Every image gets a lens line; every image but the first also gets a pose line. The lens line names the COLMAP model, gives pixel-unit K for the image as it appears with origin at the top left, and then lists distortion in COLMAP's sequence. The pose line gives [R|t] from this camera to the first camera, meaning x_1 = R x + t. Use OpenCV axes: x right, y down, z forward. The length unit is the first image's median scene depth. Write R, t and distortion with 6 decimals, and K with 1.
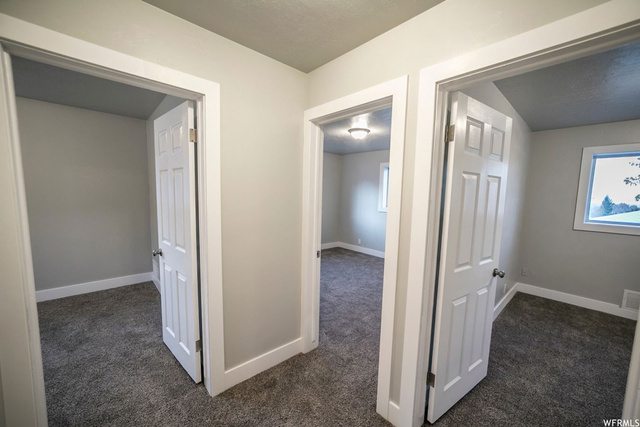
lens RADIAL K [[244.5, 0, 325.1], [0, 244.5, 217.4], [0, 0, 1]] dist [-0.014967, 0.000376]
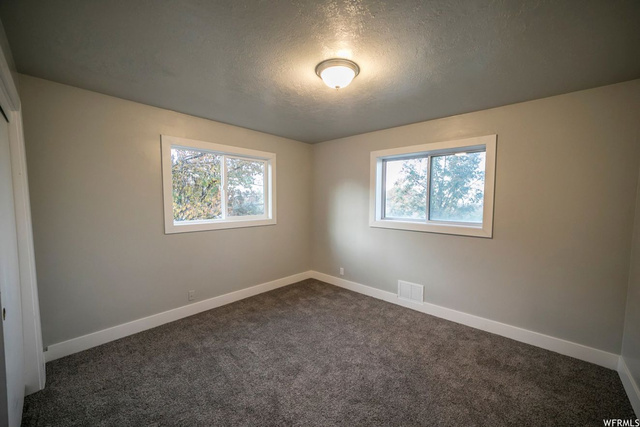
lens RADIAL K [[244.5, 0, 325.1], [0, 244.5, 217.4], [0, 0, 1]] dist [-0.014967, 0.000376]
pose [[0.995782, -0.026310, 0.087896, 0.044378], [0.028638, 0.999269, -0.025332, -0.036226], [-0.087165, 0.027742, 0.995807, 0.369992]]
